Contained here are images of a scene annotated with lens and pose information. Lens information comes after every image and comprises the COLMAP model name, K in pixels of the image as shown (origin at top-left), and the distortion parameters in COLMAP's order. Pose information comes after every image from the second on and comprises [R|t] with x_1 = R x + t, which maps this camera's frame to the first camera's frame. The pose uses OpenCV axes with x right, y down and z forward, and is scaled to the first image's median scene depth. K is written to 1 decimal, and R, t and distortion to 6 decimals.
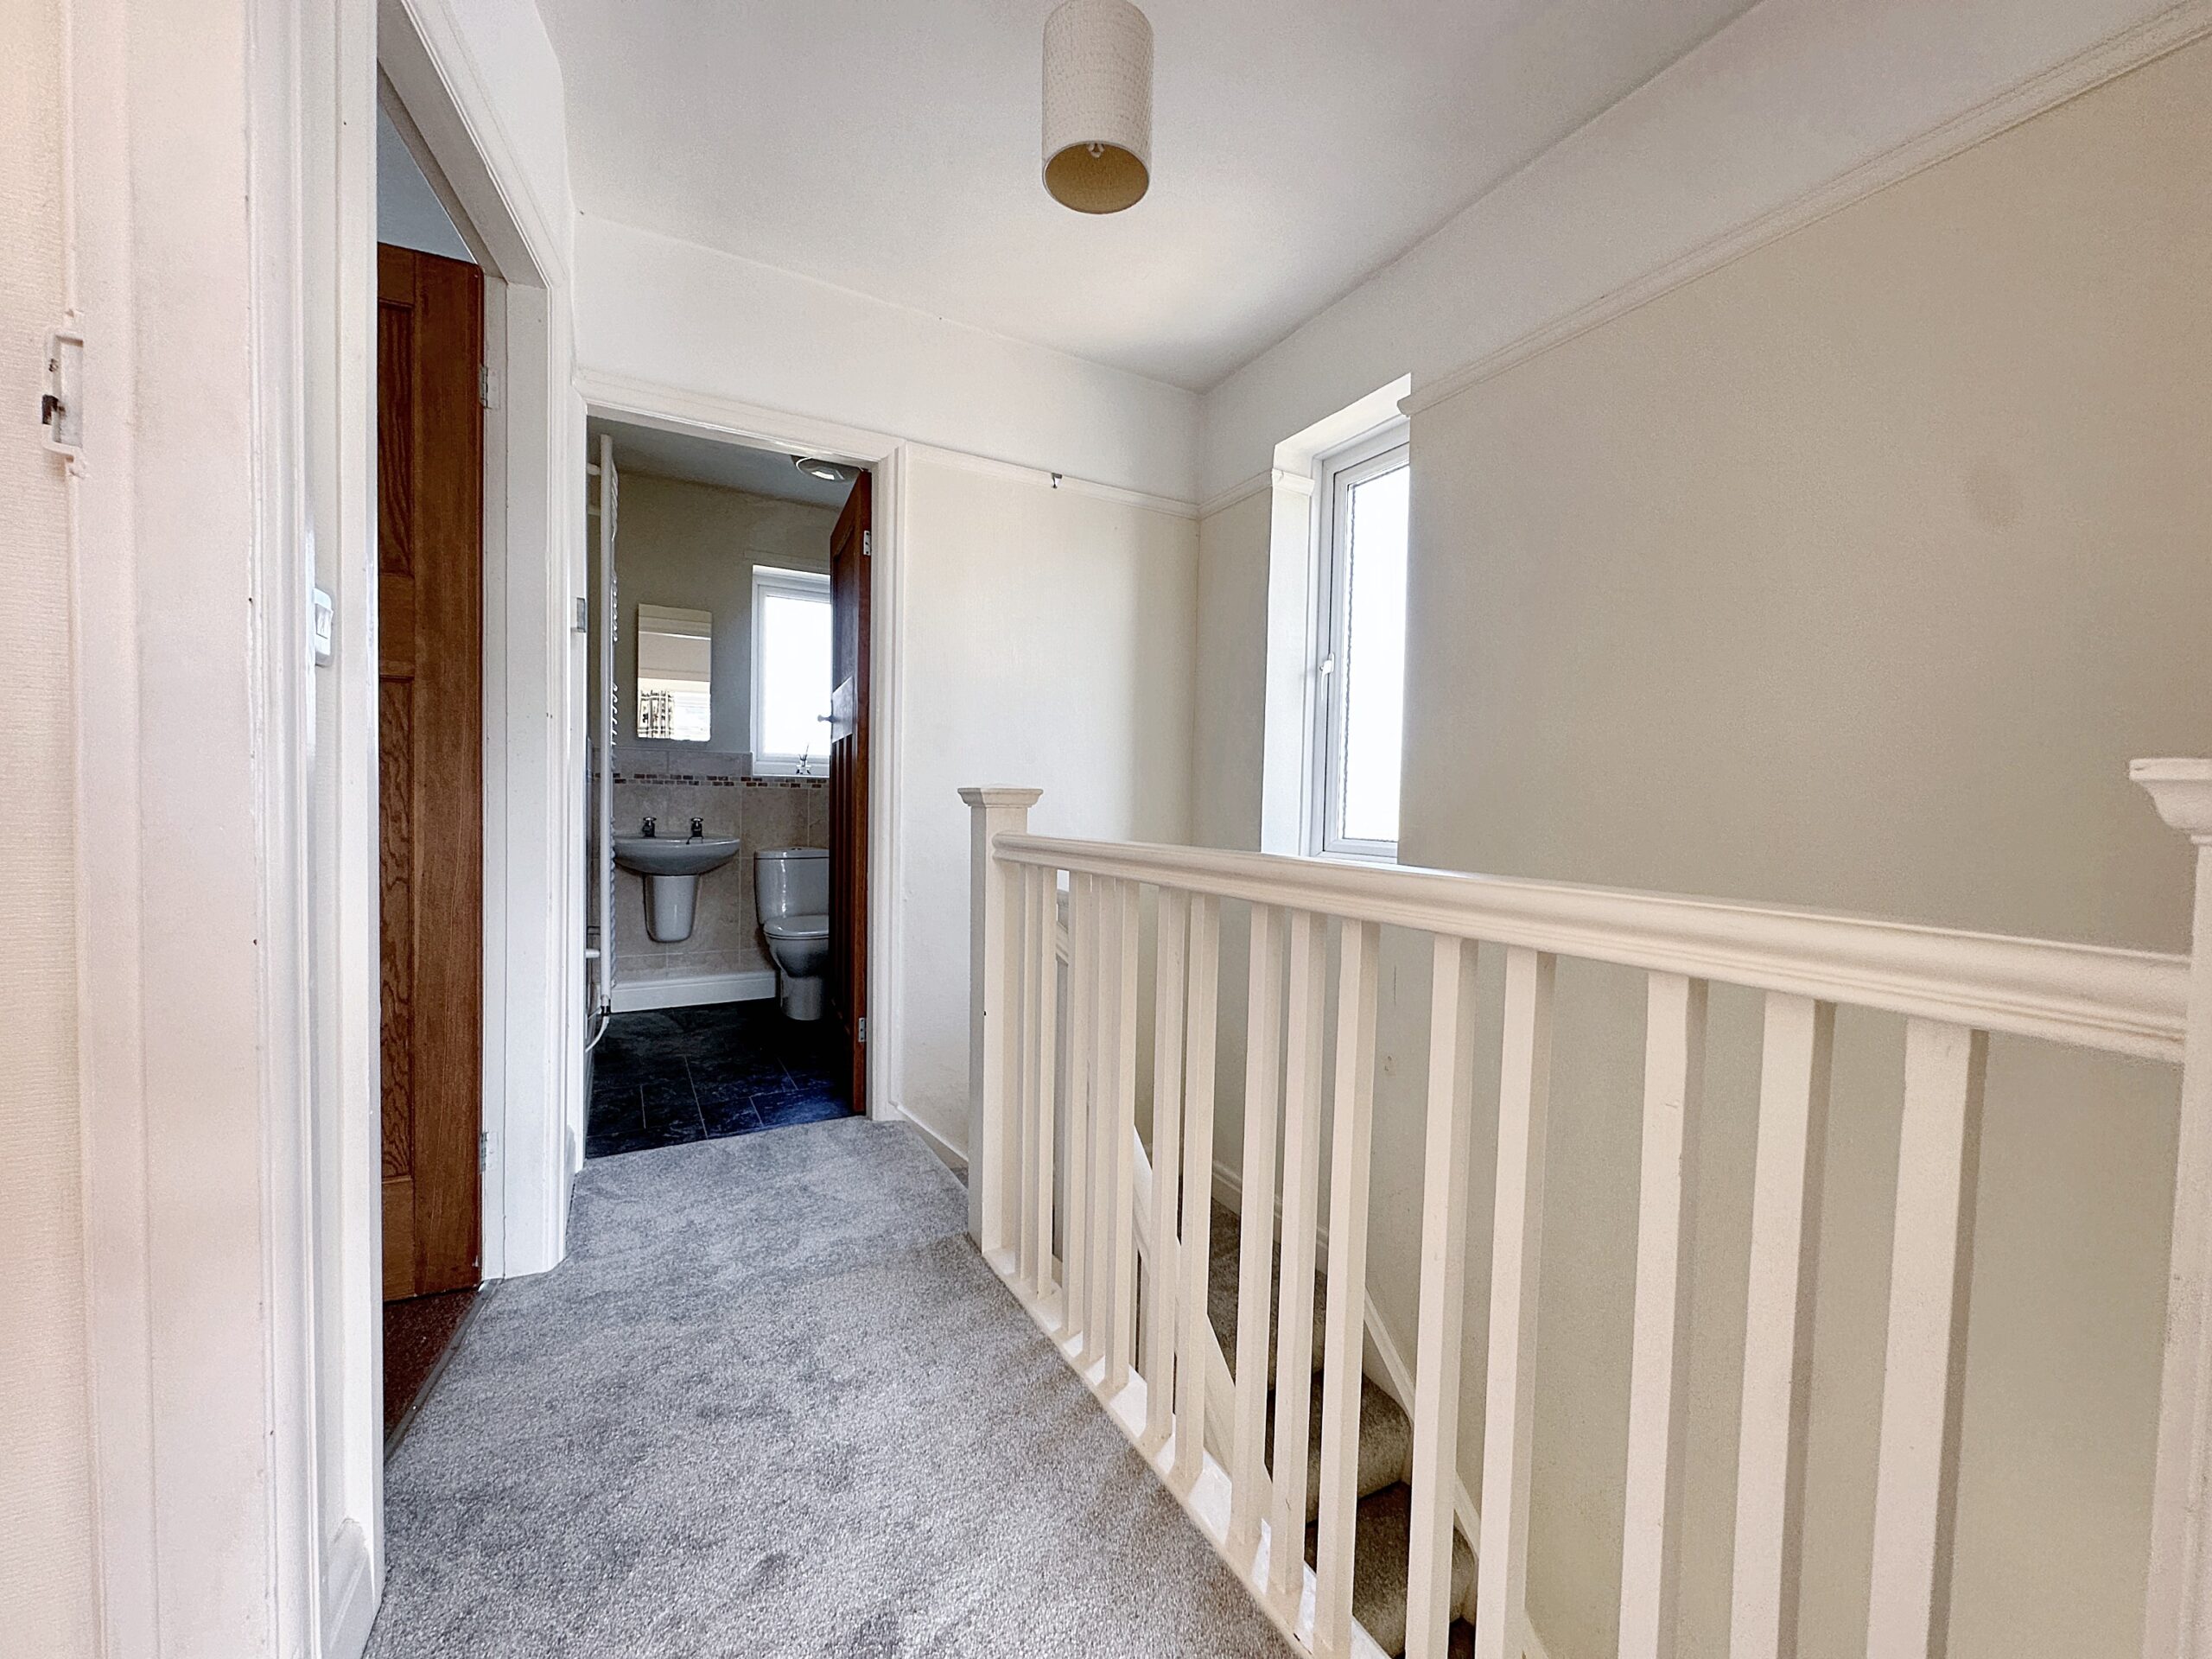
lens RADIAL K [[876.0, 0, 1104.0], [0, 876.0, 832.7], [0, 0, 1]] dist [-0.002833, -0.000219]
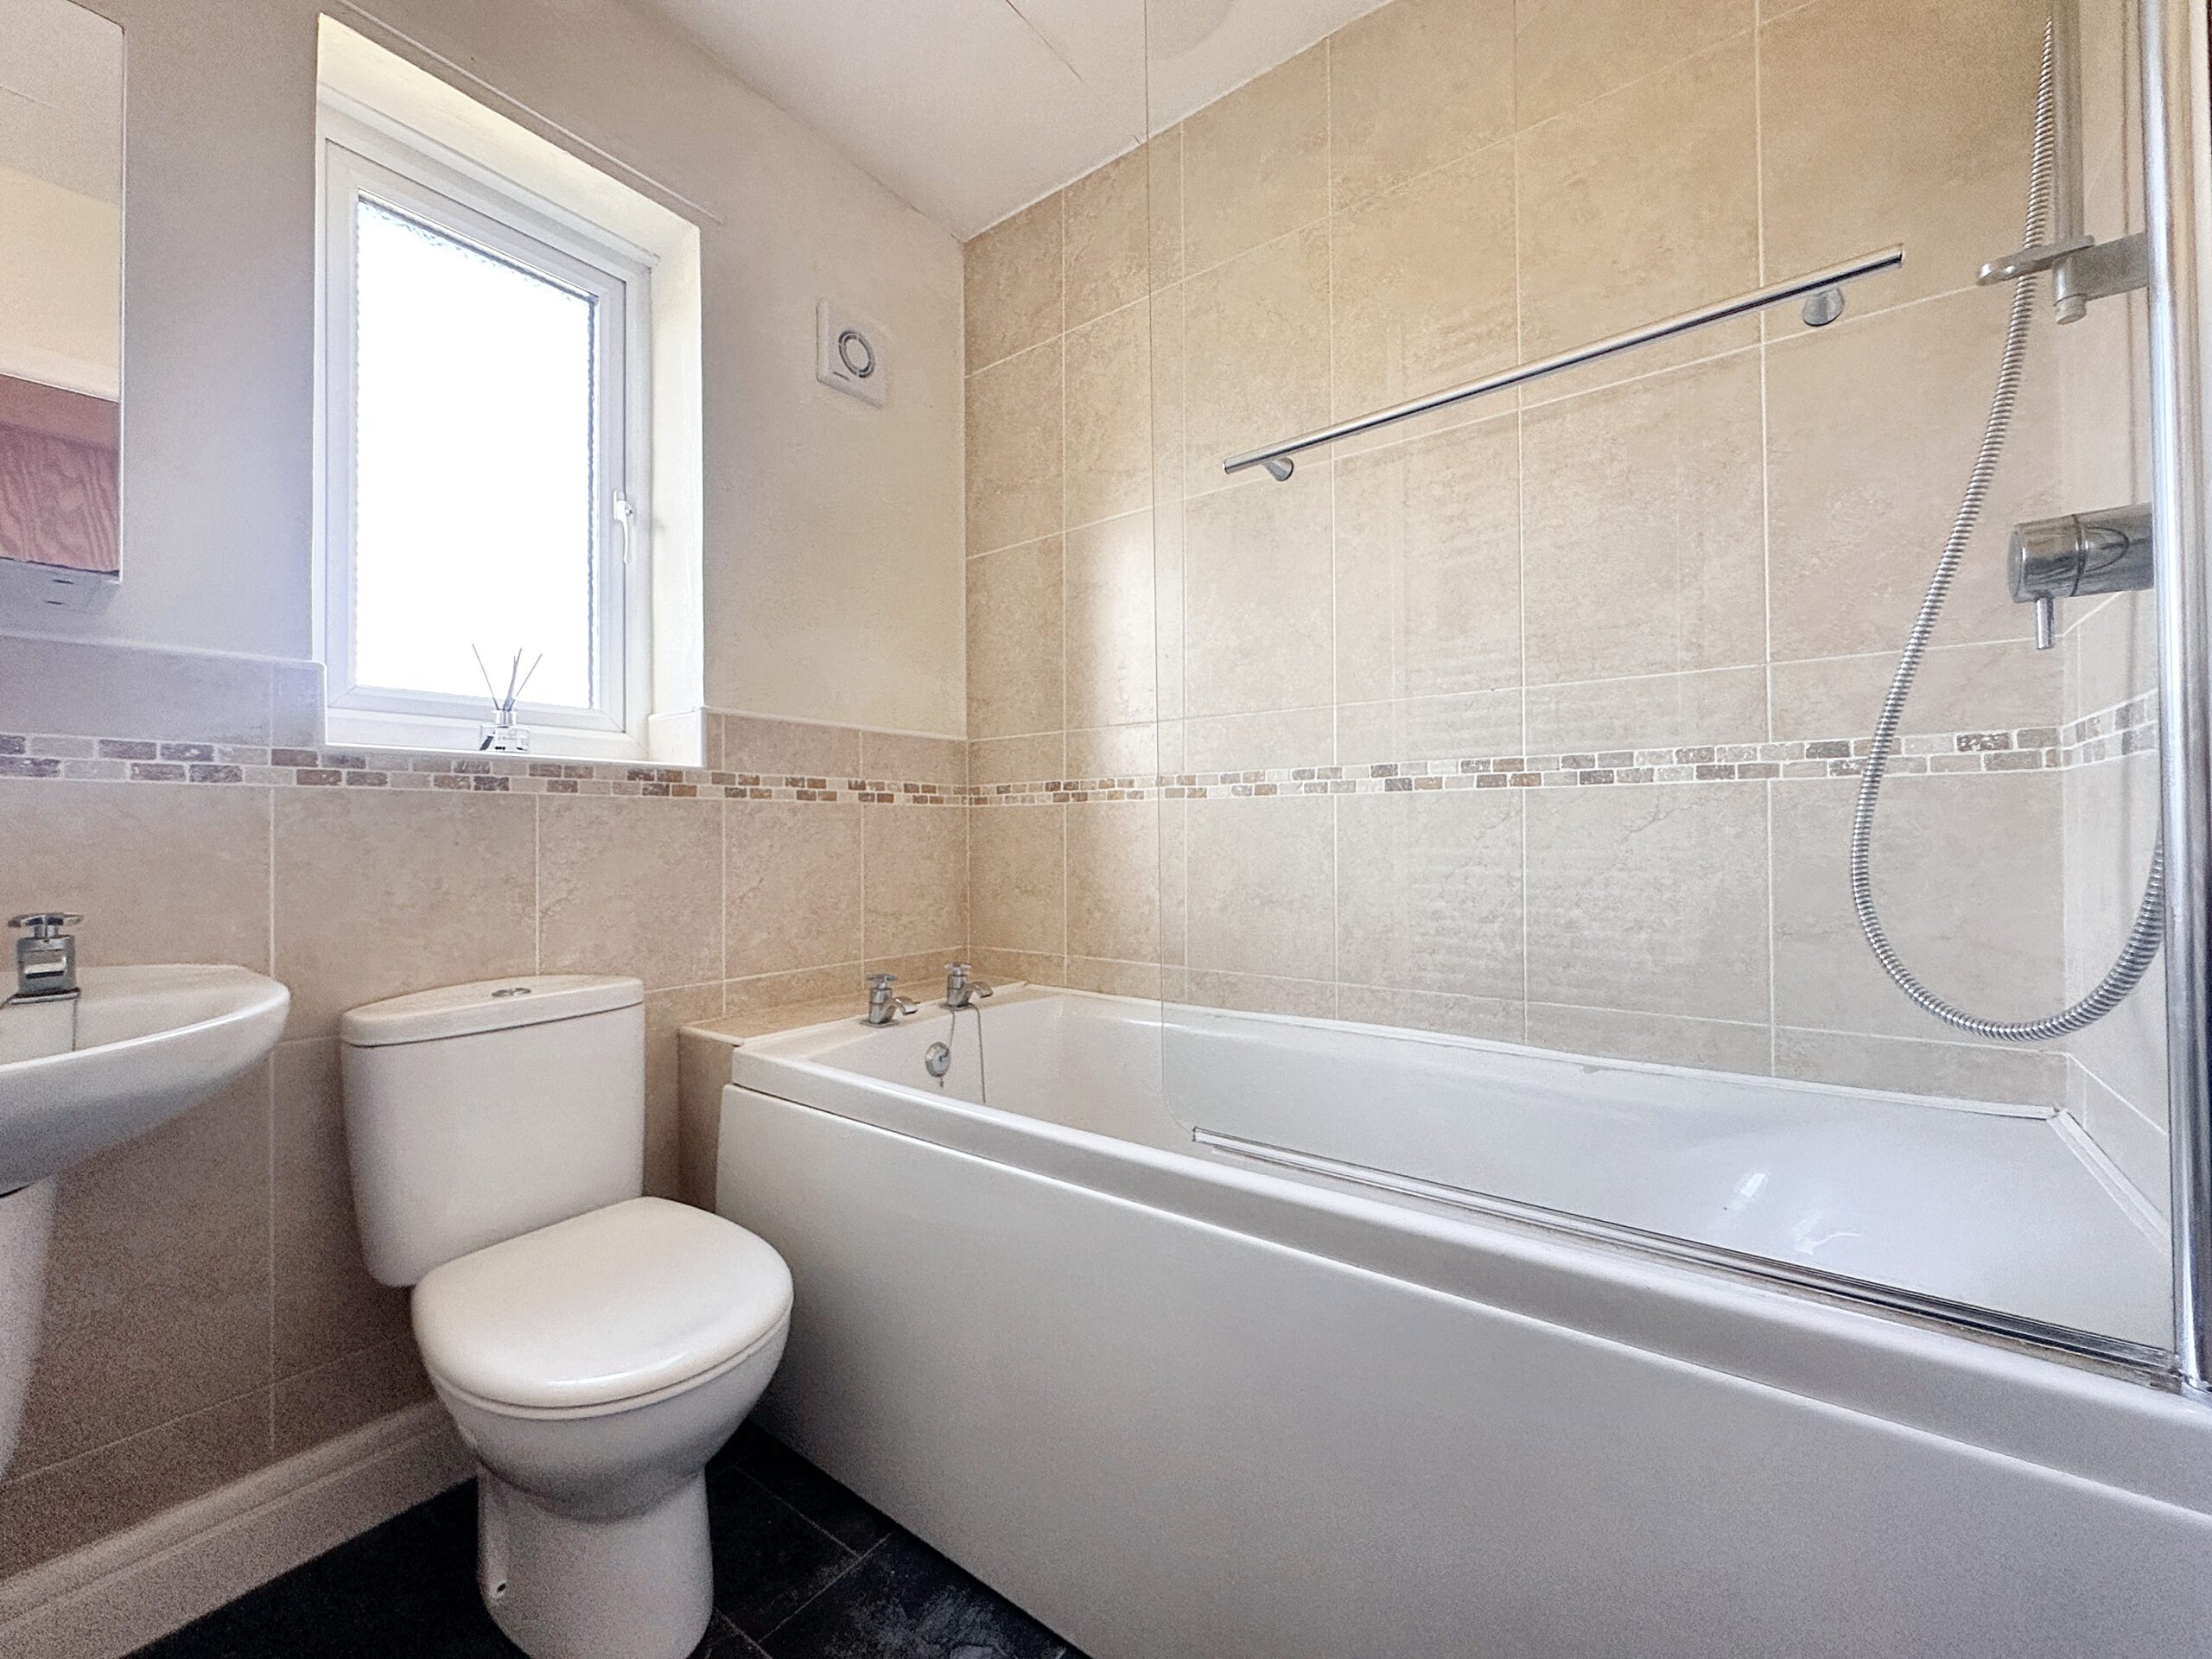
lens RADIAL K [[876.0, 0, 1111.7], [0, 876.0, 825.1], [0, 0, 1]] dist [-0.002833, -0.000219]
pose [[0.907559, -0.027201, 0.419042, -0.287756], [0.043138, 0.998660, -0.028604, -0.020808], [-0.417703, 0.044036, 0.907516, 0.634831]]
